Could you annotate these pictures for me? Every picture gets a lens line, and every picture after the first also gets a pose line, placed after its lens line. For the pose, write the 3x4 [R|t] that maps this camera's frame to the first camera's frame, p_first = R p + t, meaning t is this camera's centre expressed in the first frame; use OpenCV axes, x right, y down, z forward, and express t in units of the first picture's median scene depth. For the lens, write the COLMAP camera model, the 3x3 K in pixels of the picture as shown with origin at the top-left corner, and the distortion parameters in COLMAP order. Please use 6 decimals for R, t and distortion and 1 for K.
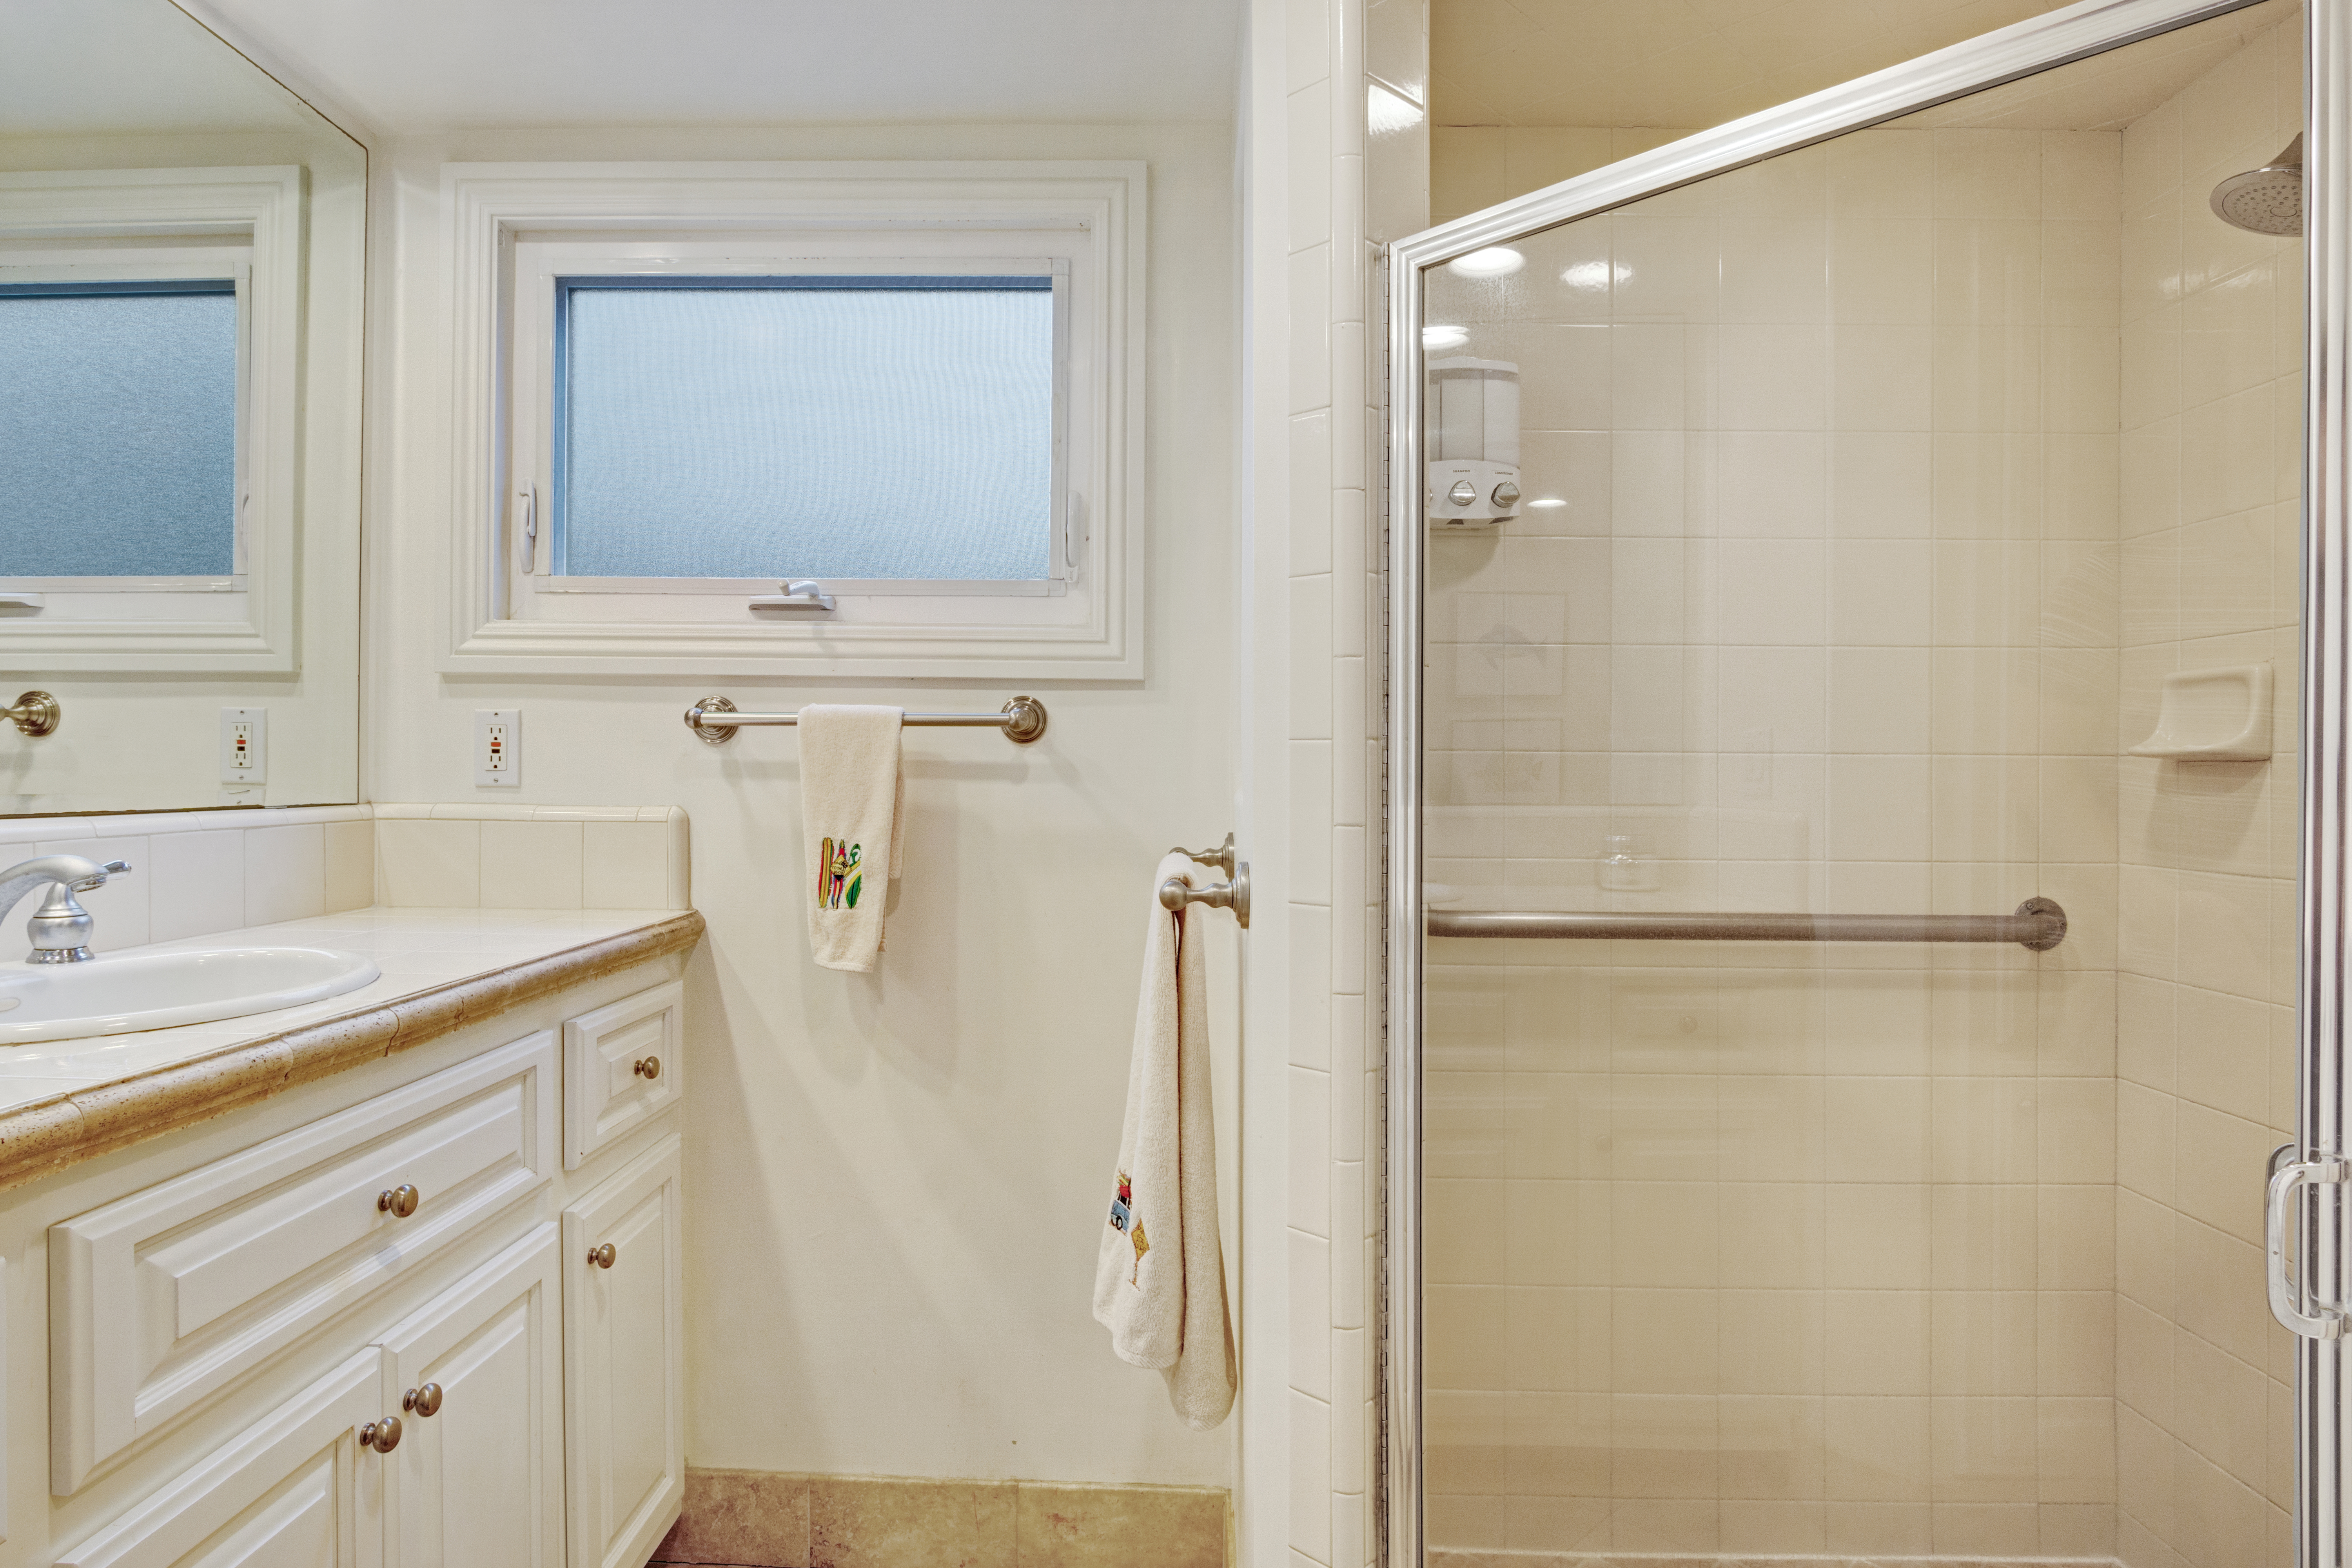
lens RADIAL K [[1306.0, 0, 1151.8], [0, 1306.0, 786.7], [0, 0, 1]] dist [-0.021712, 0.003376]
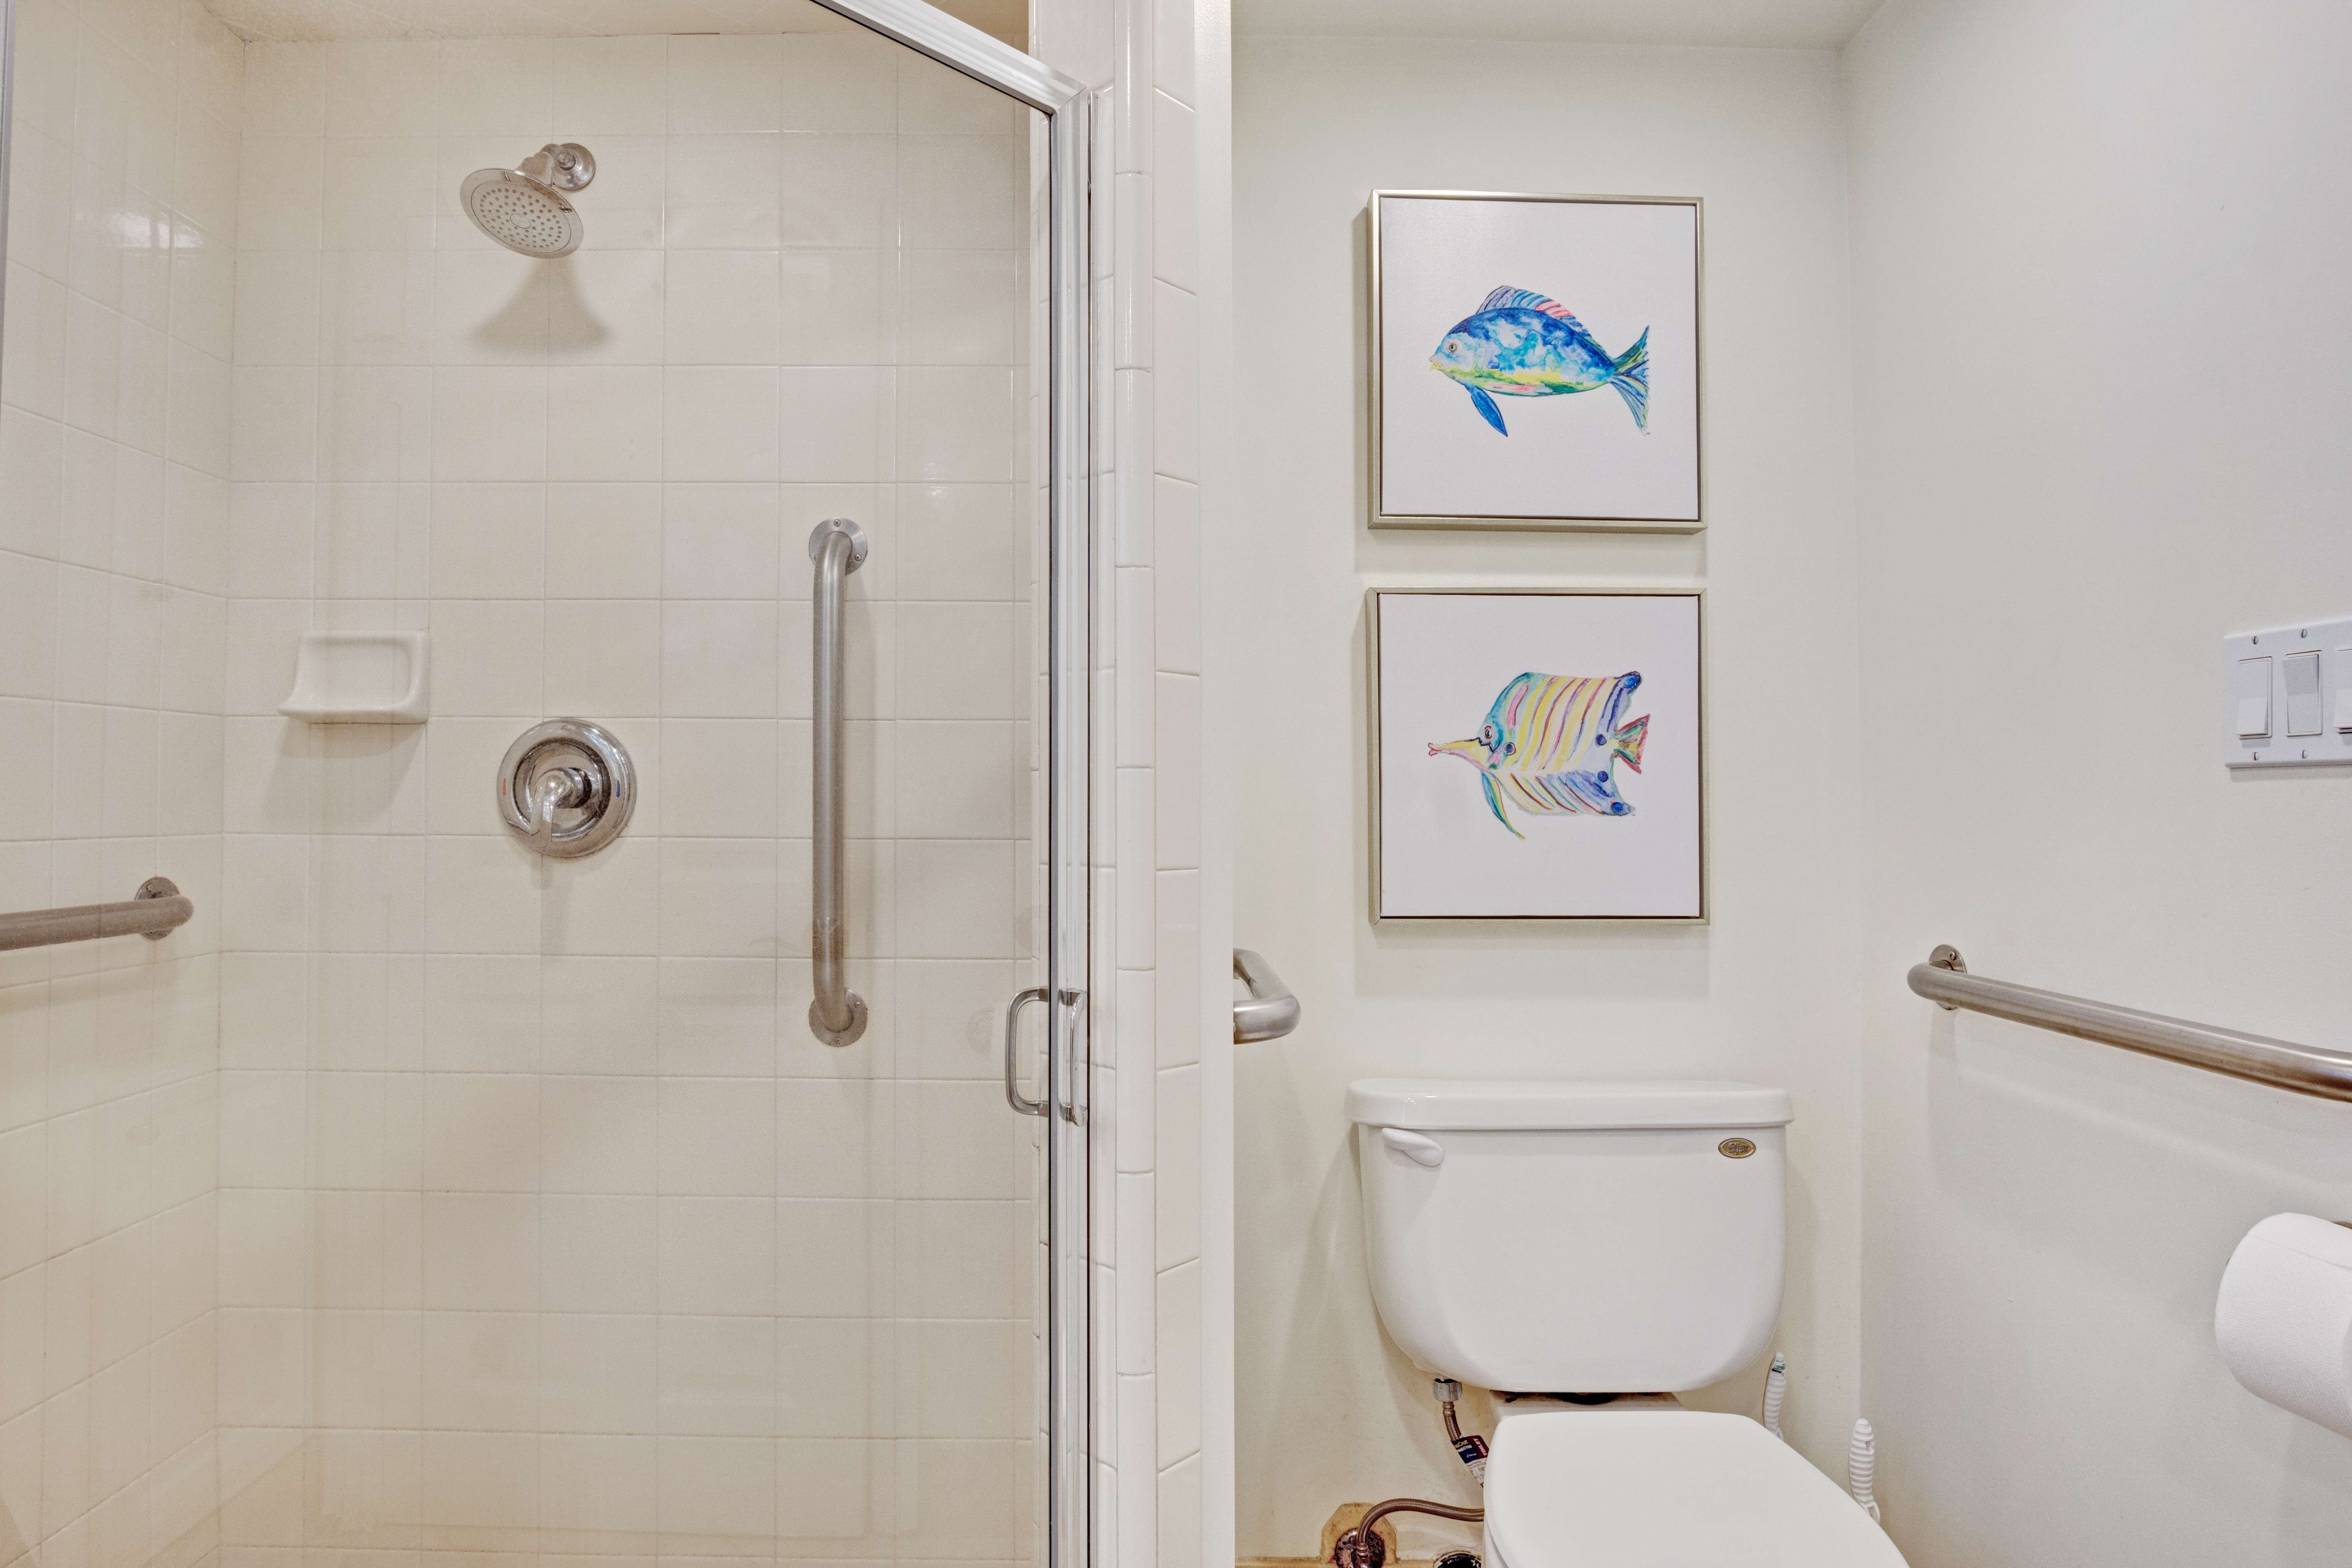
lens RADIAL K [[1306.0, 0, 1151.8], [0, 1306.0, 786.7], [0, 0, 1]] dist [-0.021712, 0.003376]
pose [[-0.065378, 0.007346, 0.997834, -0.213812], [0.006480, 0.999955, -0.006938, 0.038410], [-0.997840, 0.006013, -0.065422, 0.427609]]
